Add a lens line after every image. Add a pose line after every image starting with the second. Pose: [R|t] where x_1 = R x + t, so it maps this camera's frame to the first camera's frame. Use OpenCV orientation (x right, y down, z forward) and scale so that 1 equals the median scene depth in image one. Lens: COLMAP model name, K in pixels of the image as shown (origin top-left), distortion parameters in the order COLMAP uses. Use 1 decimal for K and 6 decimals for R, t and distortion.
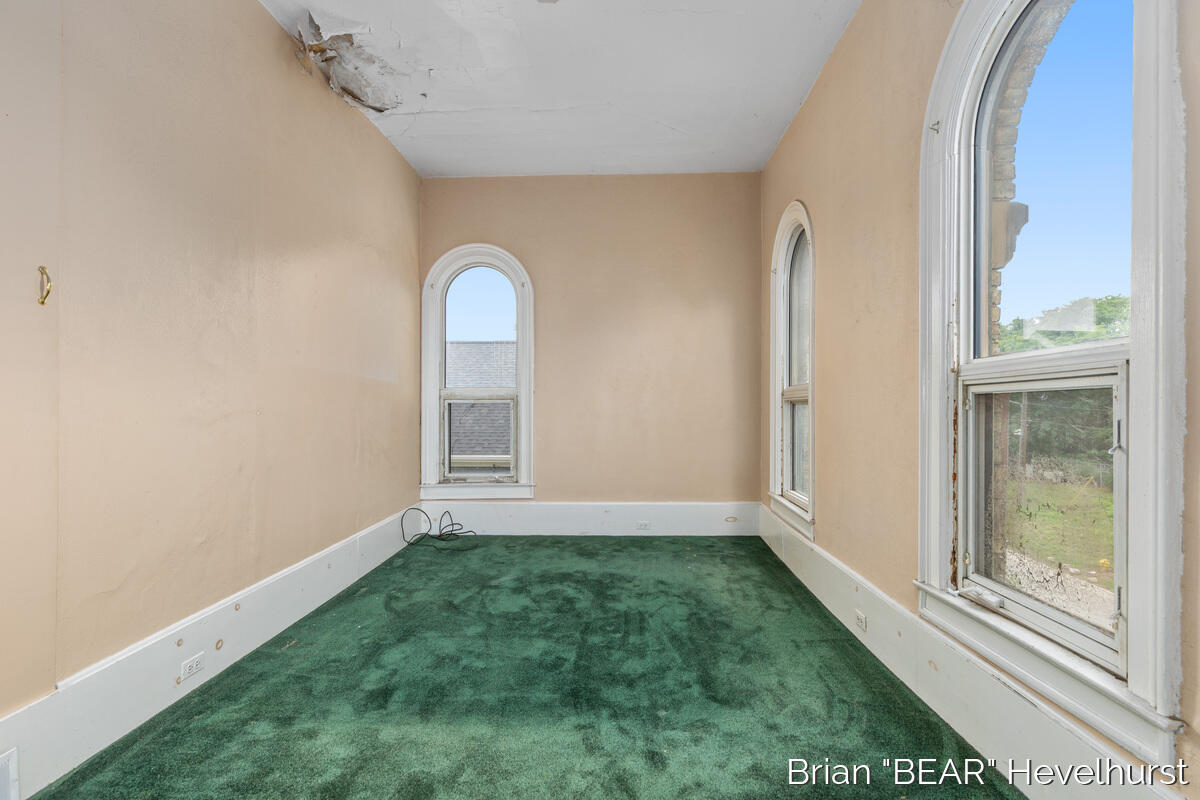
lens RADIAL K [[555.2, 0, 599.8], [0, 555.2, 403.9], [0, 0, 1]] dist [-0.001411, 0.000537]
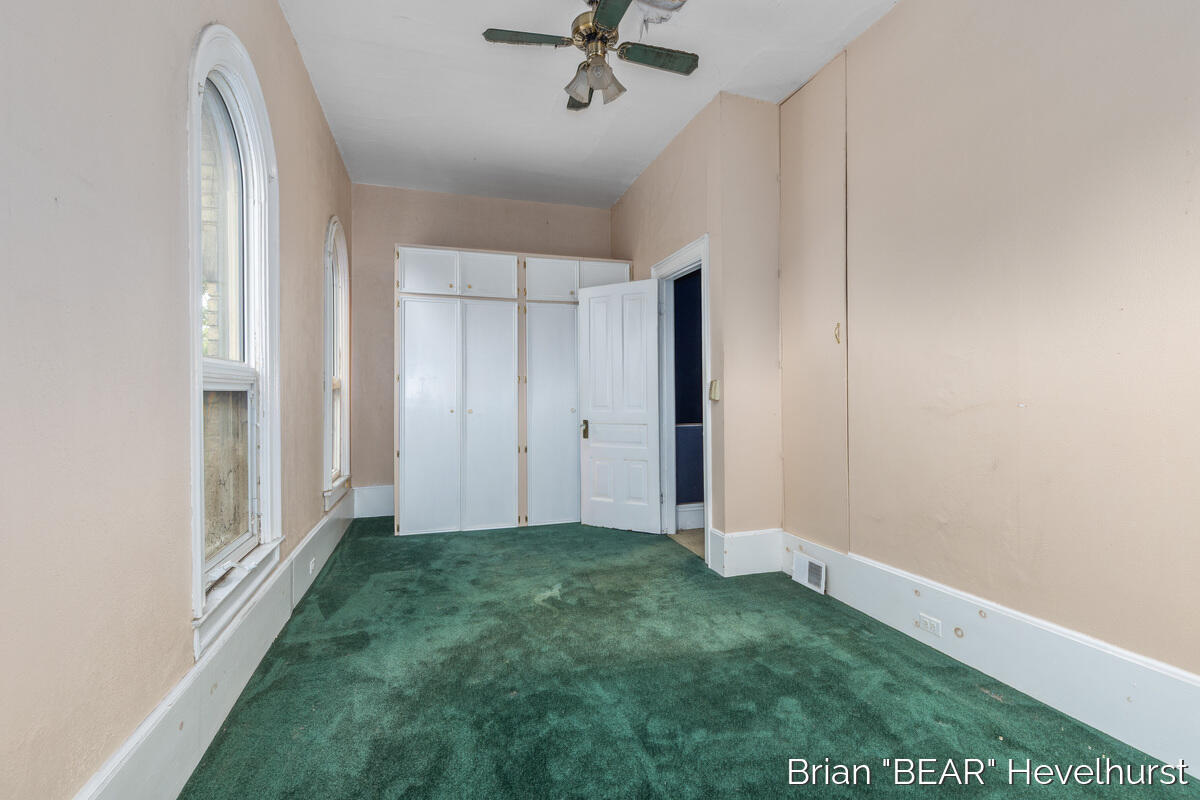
lens RADIAL K [[555.2, 0, 600.3], [0, 555.2, 398.5], [0, 0, 1]] dist [-0.001411, 0.000537]
pose [[-0.942903, 0.004142, -0.333041, 0.304483], [0.005135, 0.999985, -0.002101, 0.006457], [0.333027, -0.003691, -0.942910, 1.983590]]
